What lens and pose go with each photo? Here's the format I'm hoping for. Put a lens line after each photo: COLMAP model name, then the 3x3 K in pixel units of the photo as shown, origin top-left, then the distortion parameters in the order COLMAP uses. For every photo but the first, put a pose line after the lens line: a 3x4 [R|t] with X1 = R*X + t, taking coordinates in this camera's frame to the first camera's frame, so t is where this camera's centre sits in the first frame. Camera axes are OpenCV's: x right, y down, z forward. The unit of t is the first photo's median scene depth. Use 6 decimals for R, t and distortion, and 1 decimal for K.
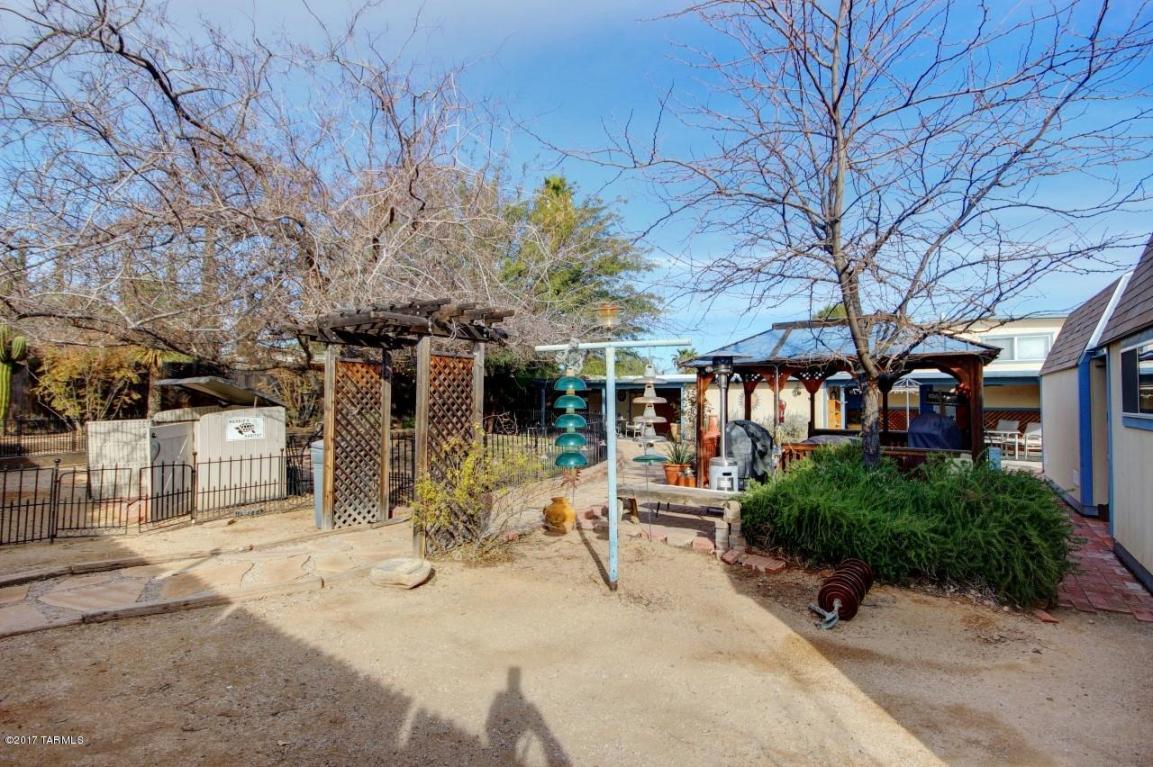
lens RADIAL K [[527.2, 0, 576.5], [0, 527.2, 383.5], [0, 0, 1]] dist [0.020120, 0.000144]
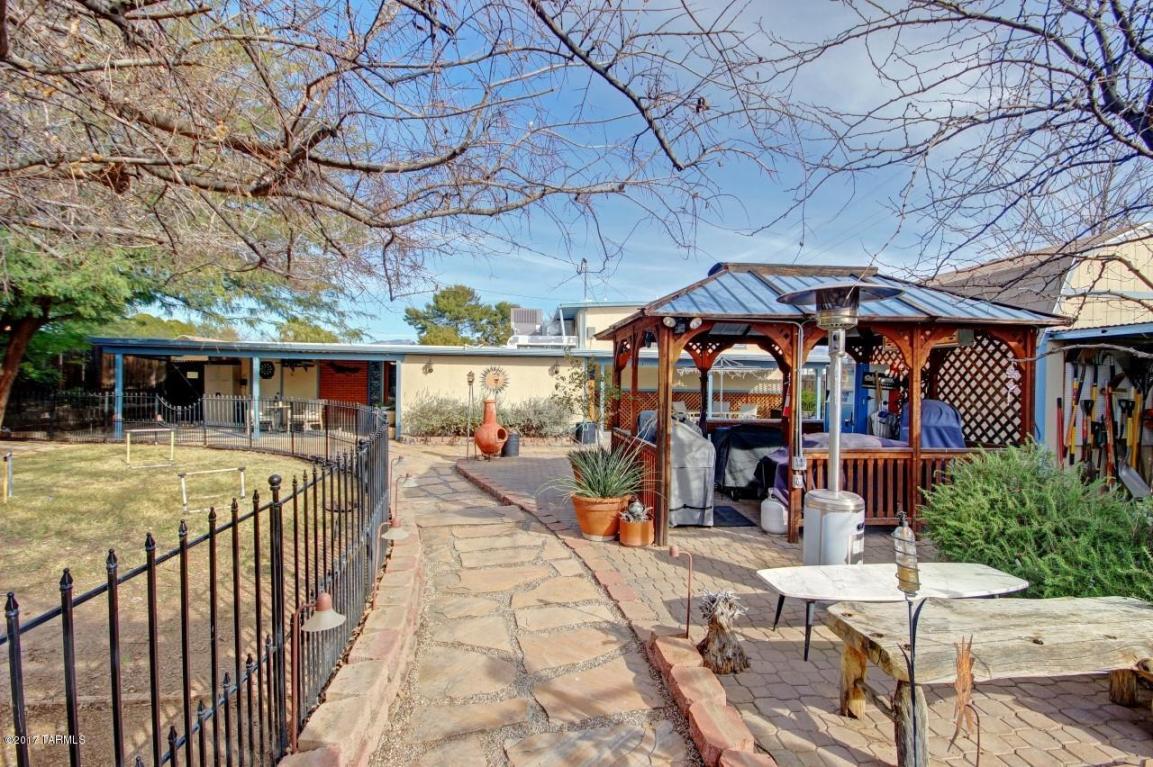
lens RADIAL K [[528.7, 0, 576.5], [0, 528.7, 383.5], [0, 0, 1]] dist [0.003380, -0.012997]
pose [[0.740378, 0.009122, 0.672129, -0.247507], [-0.035214, 0.999061, 0.025231, 0.032629], [-0.671267, -0.042349, 0.740004, 0.816325]]
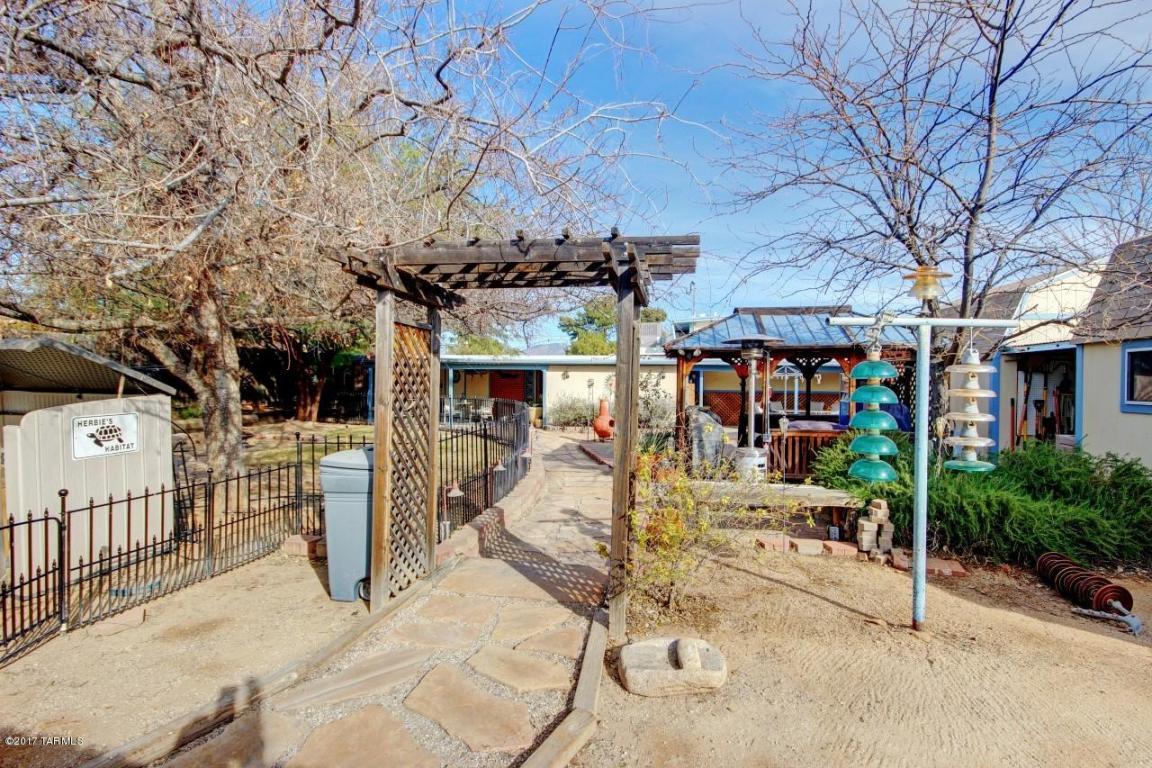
lens RADIAL K [[534.3, 0, 576.0], [0, 534.3, 384.0], [0, 0, 1]] dist [0.001765, 0.000114]
pose [[0.901473, 0.005984, 0.432794, -0.416543], [-0.022599, 0.999191, 0.033257, 0.002484], [-0.432245, -0.039761, 0.900879, 0.288277]]
